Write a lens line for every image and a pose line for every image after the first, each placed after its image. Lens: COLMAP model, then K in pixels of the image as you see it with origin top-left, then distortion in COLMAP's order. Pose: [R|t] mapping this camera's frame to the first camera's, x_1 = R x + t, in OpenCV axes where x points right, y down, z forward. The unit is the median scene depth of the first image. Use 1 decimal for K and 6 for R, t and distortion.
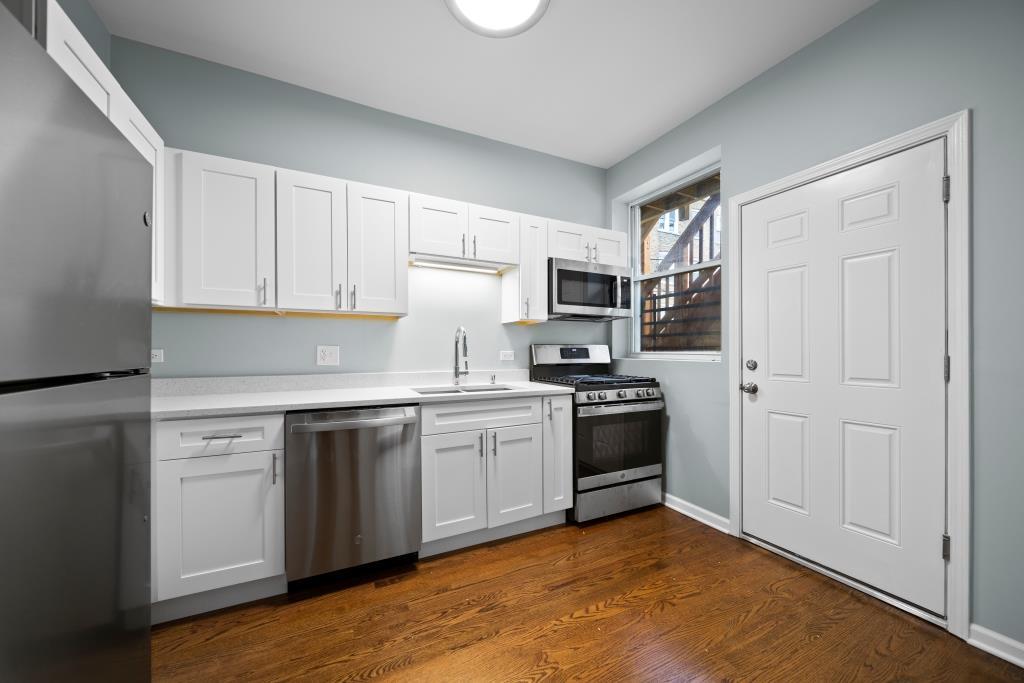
lens RADIAL K [[370.4, 0, 511.1], [0, 370.4, 348.8], [0, 0, 1]] dist [-0.003309, -0.000990]
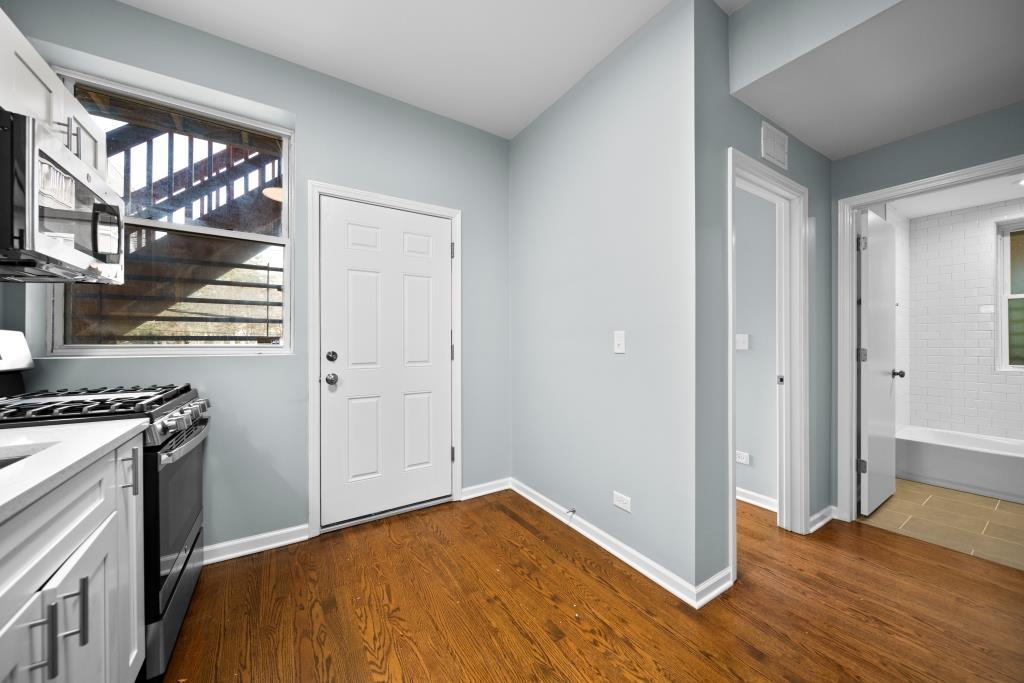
lens RADIAL K [[370.4, 0, 513.1], [0, 370.4, 340.6], [0, 0, 1]] dist [-0.003309, -0.000990]
pose [[-0.110018, 0.001944, 0.993928, -0.440333], [-0.007019, 0.999972, -0.002732, 0.000487], [-0.993905, -0.007277, -0.110001, 0.660561]]
